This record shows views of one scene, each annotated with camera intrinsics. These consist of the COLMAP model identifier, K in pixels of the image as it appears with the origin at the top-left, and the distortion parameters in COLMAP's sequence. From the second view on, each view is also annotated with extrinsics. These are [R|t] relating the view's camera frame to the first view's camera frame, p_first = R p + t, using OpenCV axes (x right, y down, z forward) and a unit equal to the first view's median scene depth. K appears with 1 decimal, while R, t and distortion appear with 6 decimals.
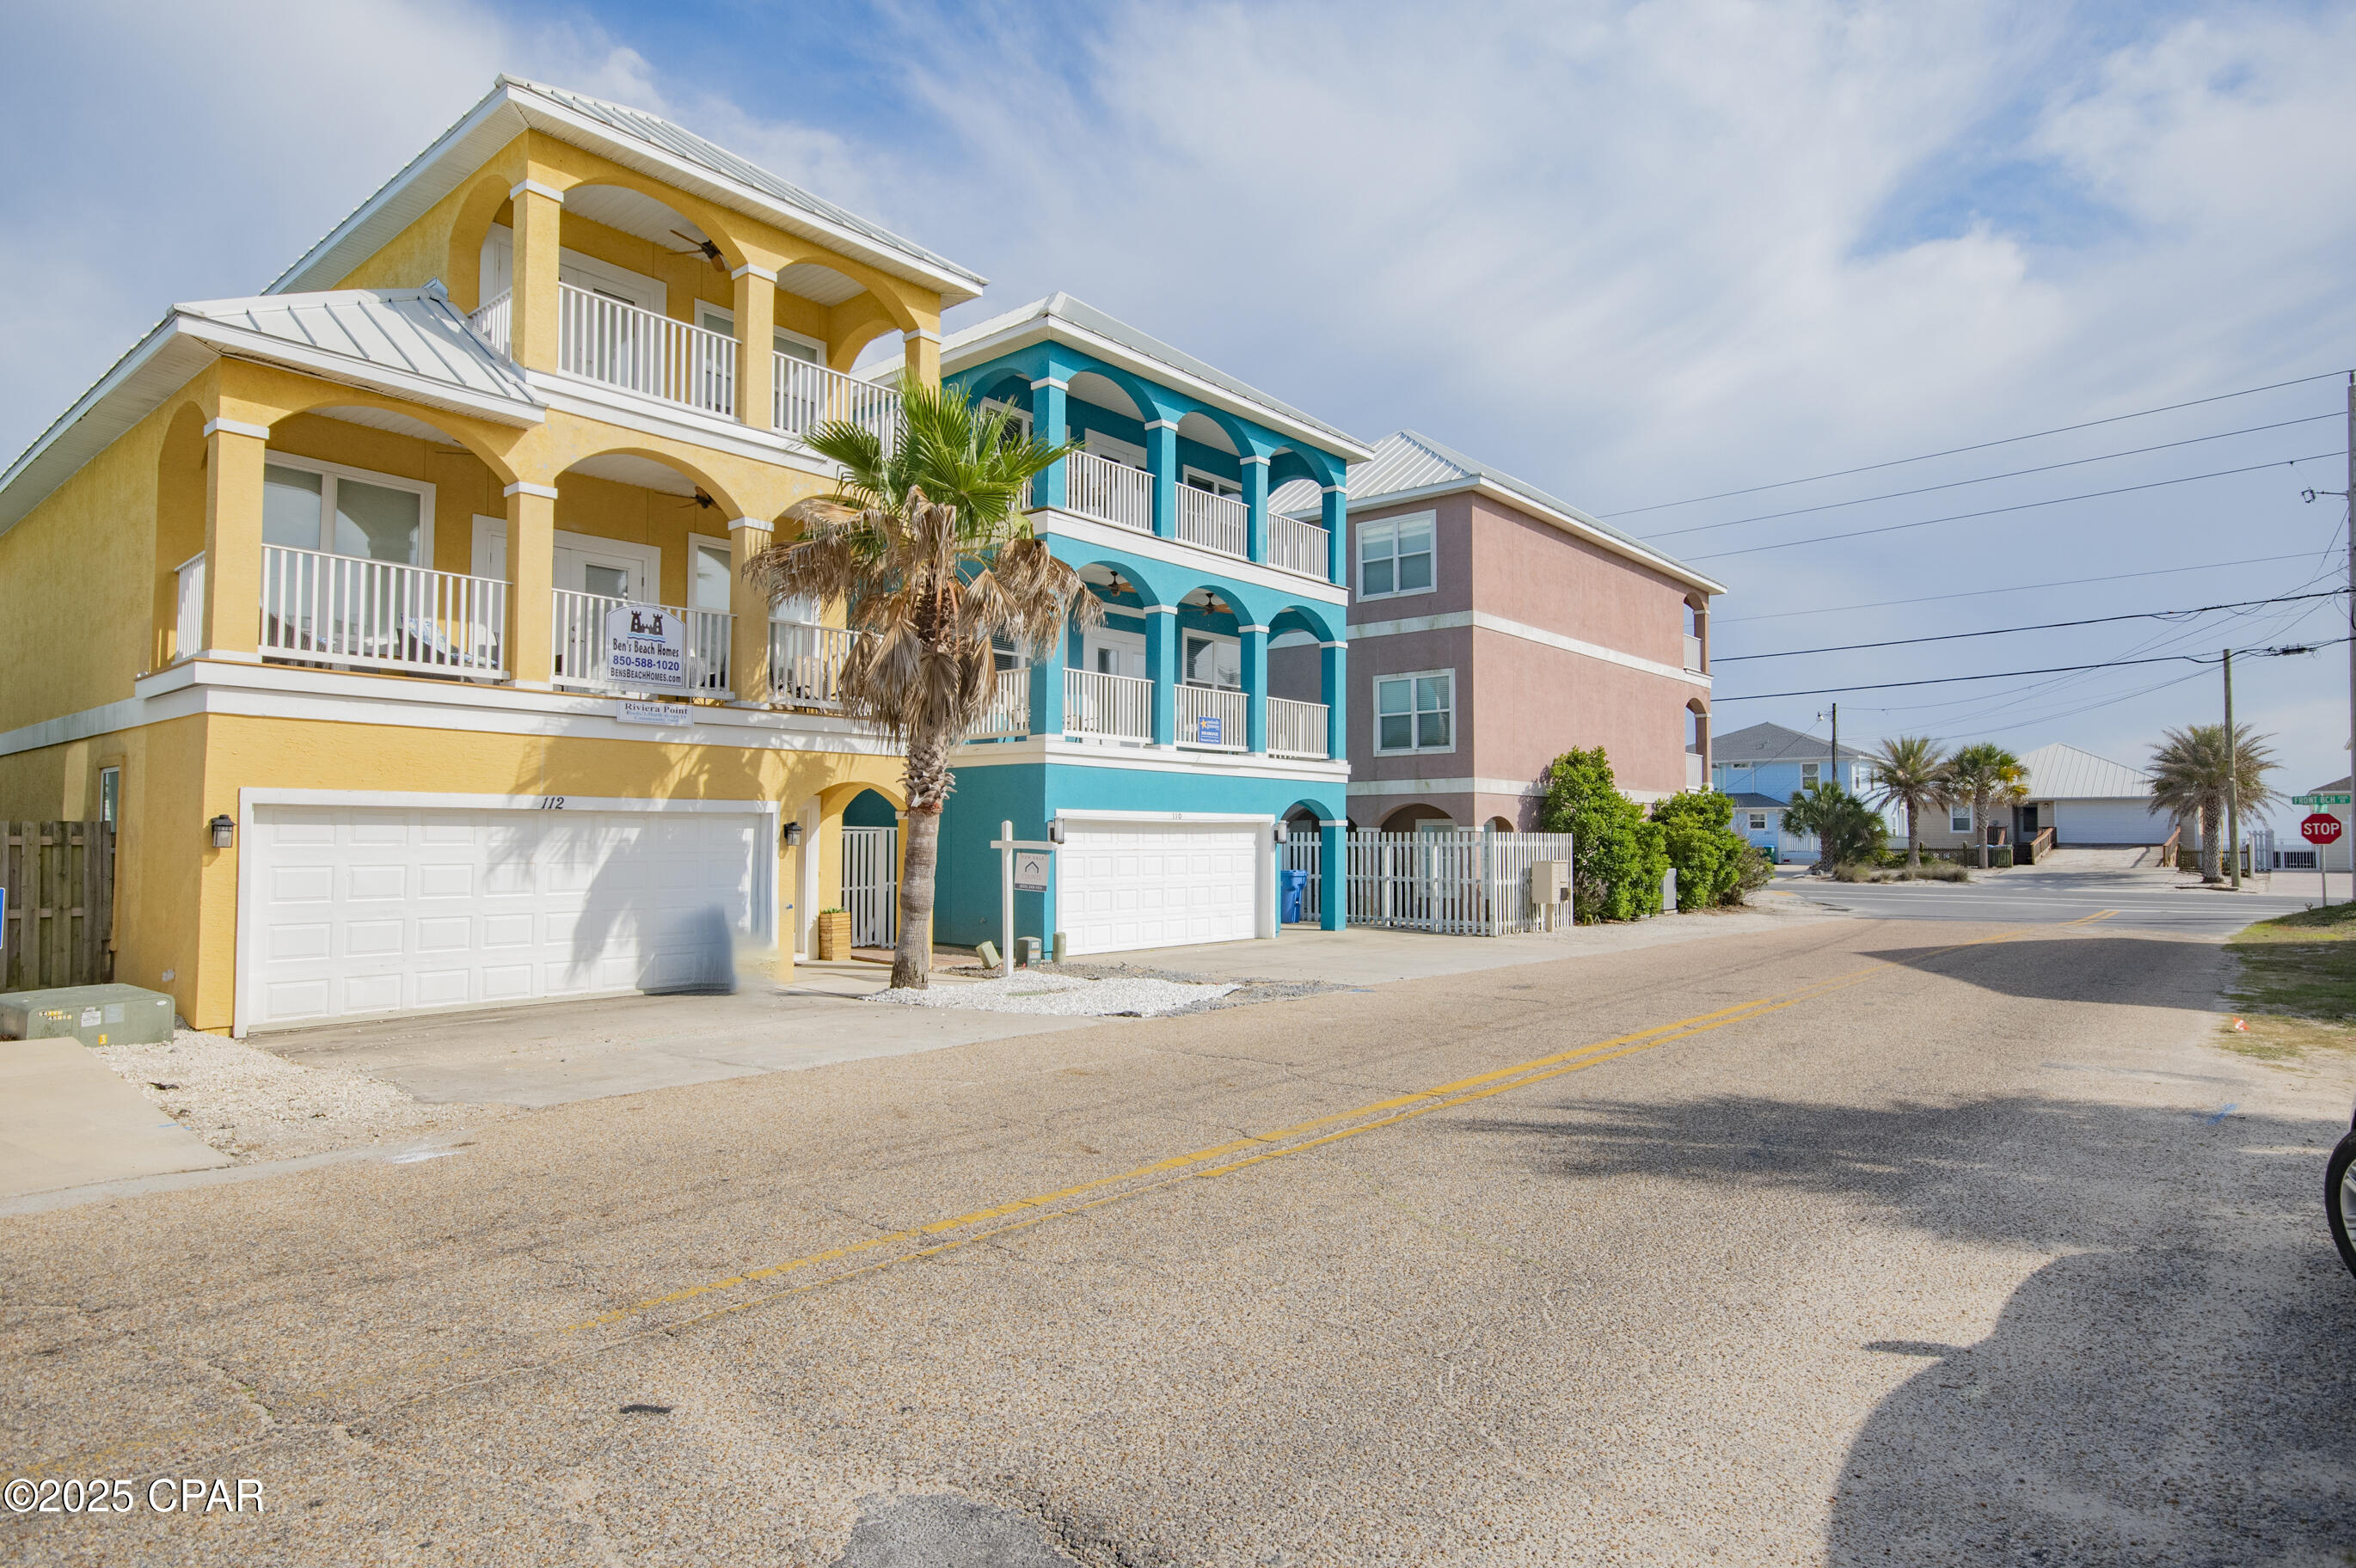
lens RADIAL K [[1304.7, 0, 1182.4], [0, 1304.7, 788.7], [0, 0, 1]] dist [0.004194, 0.019533]
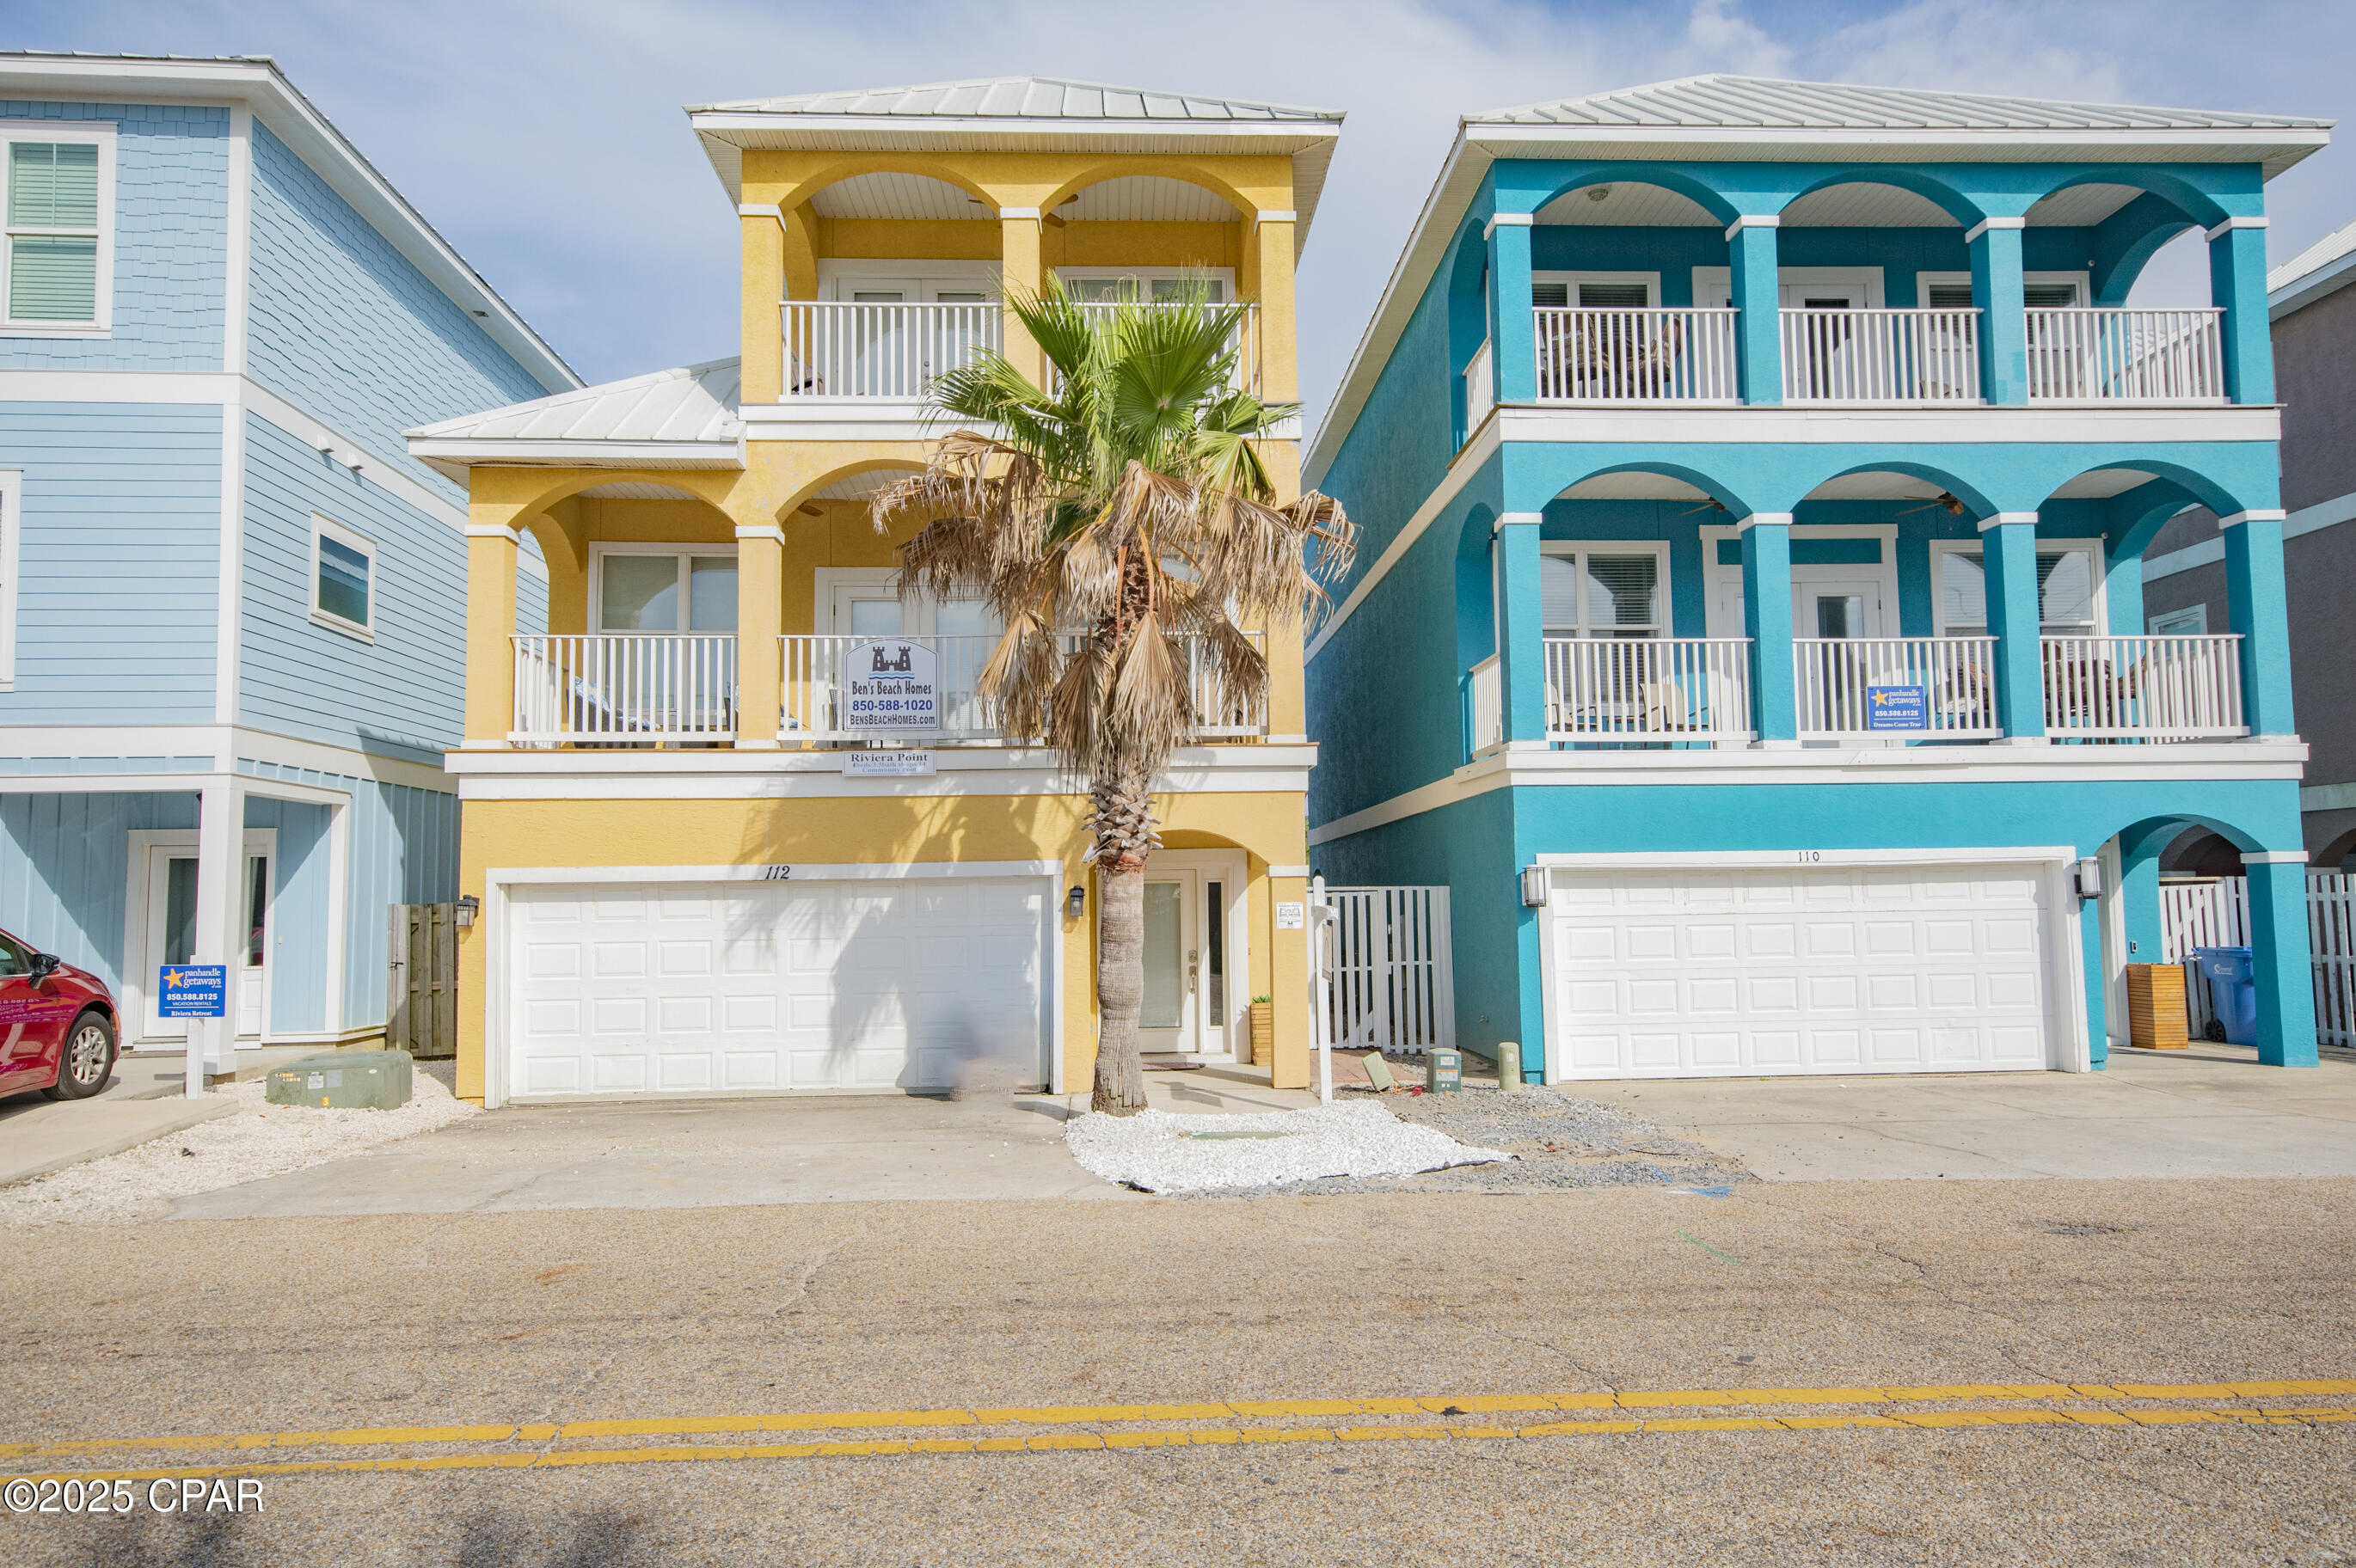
lens RADIAL K [[1546.3, 0, 1175.8], [0, 1546.3, 787.3], [0, 0, 1]] dist [0.005027, 0.029951]
pose [[0.691390, -0.067799, -0.719293, 0.418085], [0.045148, 0.997696, -0.050644, 0.016455], [0.721070, 0.002540, 0.692858, 0.402124]]
